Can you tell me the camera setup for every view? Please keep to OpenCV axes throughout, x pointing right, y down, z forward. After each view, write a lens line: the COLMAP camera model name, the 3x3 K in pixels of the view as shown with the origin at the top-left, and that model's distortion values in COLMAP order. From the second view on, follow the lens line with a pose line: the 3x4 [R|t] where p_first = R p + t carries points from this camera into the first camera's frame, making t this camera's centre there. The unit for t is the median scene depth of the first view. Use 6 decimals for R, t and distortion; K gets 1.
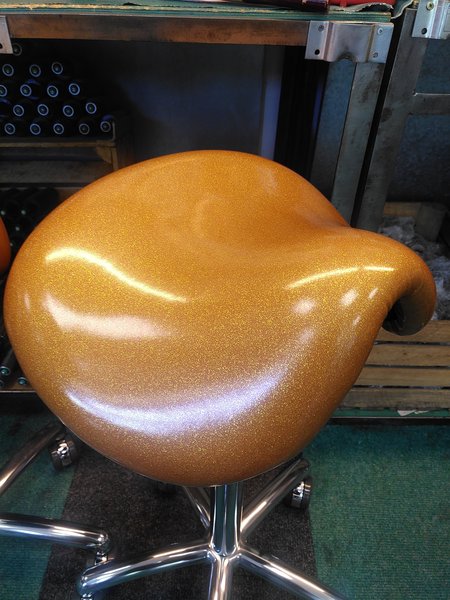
lens RADIAL K [[471.9, 0, 225.4], [0, 471.9, 300.1], [0, 0, 1]] dist [0.010571, -0.023411]
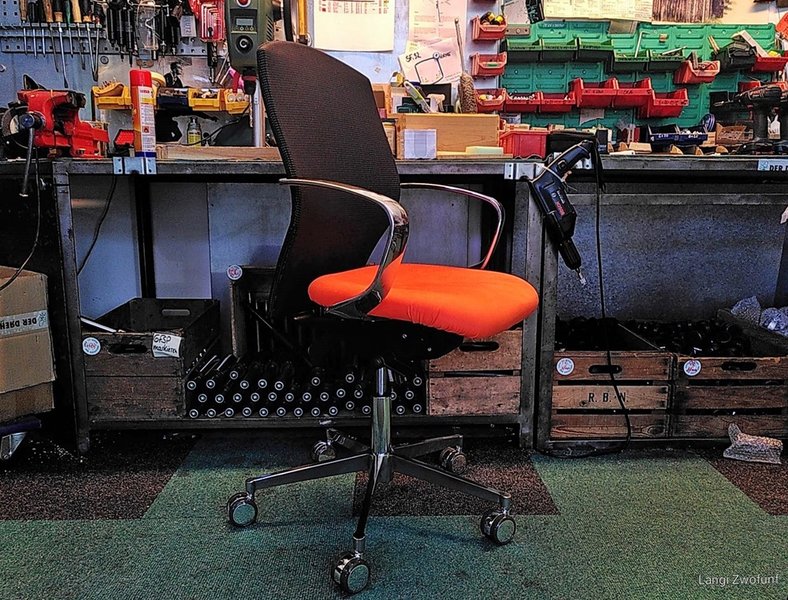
lens RADIAL K [[663.1, 0, 396.6], [0, 663.1, 295.8], [0, 0, 1]] dist [-0.009339, 0.021000]
pose [[0.999244, -0.030696, 0.023853, -0.384614], [0.038333, 0.880079, -0.473278, 1.283185], [-0.006465, 0.473835, 0.880590, -1.295900]]
